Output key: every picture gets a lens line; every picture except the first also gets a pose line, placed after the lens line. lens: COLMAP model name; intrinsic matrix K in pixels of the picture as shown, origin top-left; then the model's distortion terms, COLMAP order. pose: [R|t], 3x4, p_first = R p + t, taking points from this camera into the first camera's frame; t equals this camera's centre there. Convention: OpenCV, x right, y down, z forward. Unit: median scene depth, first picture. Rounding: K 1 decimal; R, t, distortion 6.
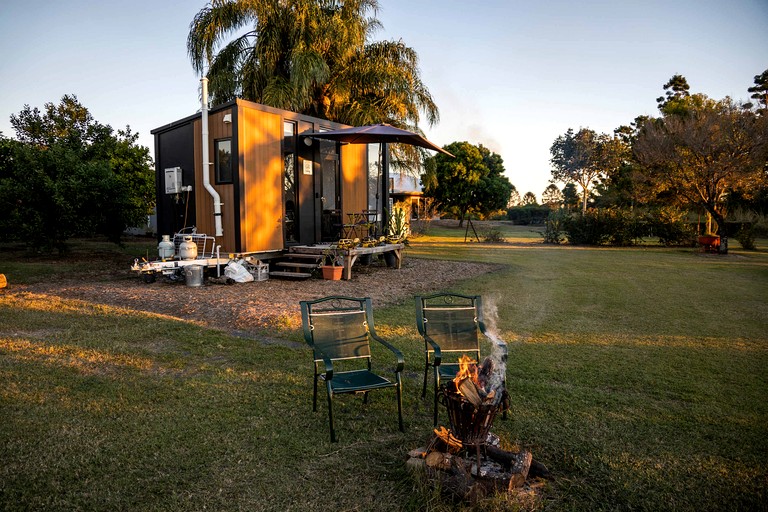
lens RADIAL K [[557.5, 0, 372.7], [0, 557.5, 255.6], [0, 0, 1]] dist [-0.178406, 0.118216]
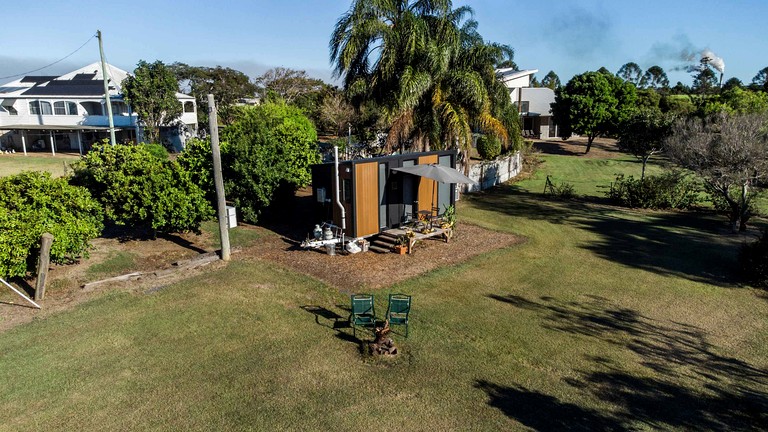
lens RADIAL K [[680.7, 0, 384.0], [0, 680.7, 216.0], [0, 0, 1]] dist [0.002359, 0.001426]
pose [[0.960663, 0.065100, -0.269980, 0.486205], [-0.021874, 0.986854, 0.160126, -0.450185], [0.276855, -0.147921, 0.949458, -1.199155]]
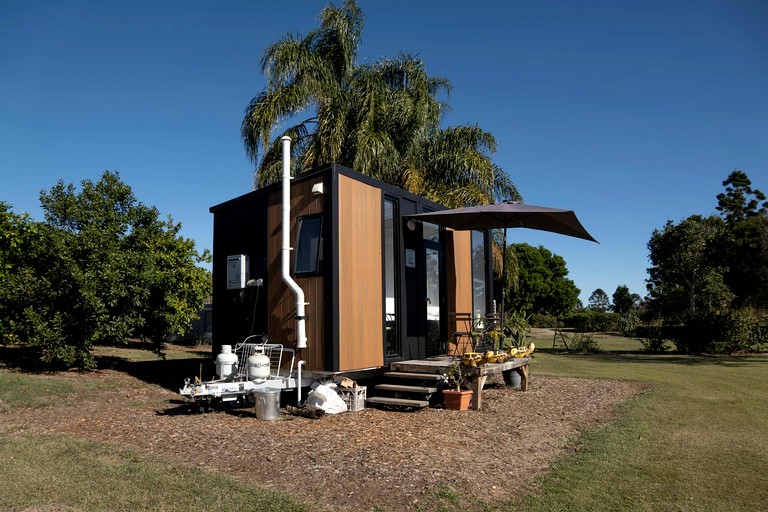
lens RADIAL K [[557.5, 0, 372.7], [0, 557.5, 255.6], [0, 0, 1]] dist [-0.178406, 0.118216]
pose [[0.998745, -0.002938, -0.050007, -0.143730], [-0.006763, 0.981230, -0.192721, -0.014290], [0.049635, 0.192817, 0.979979, 0.259143]]
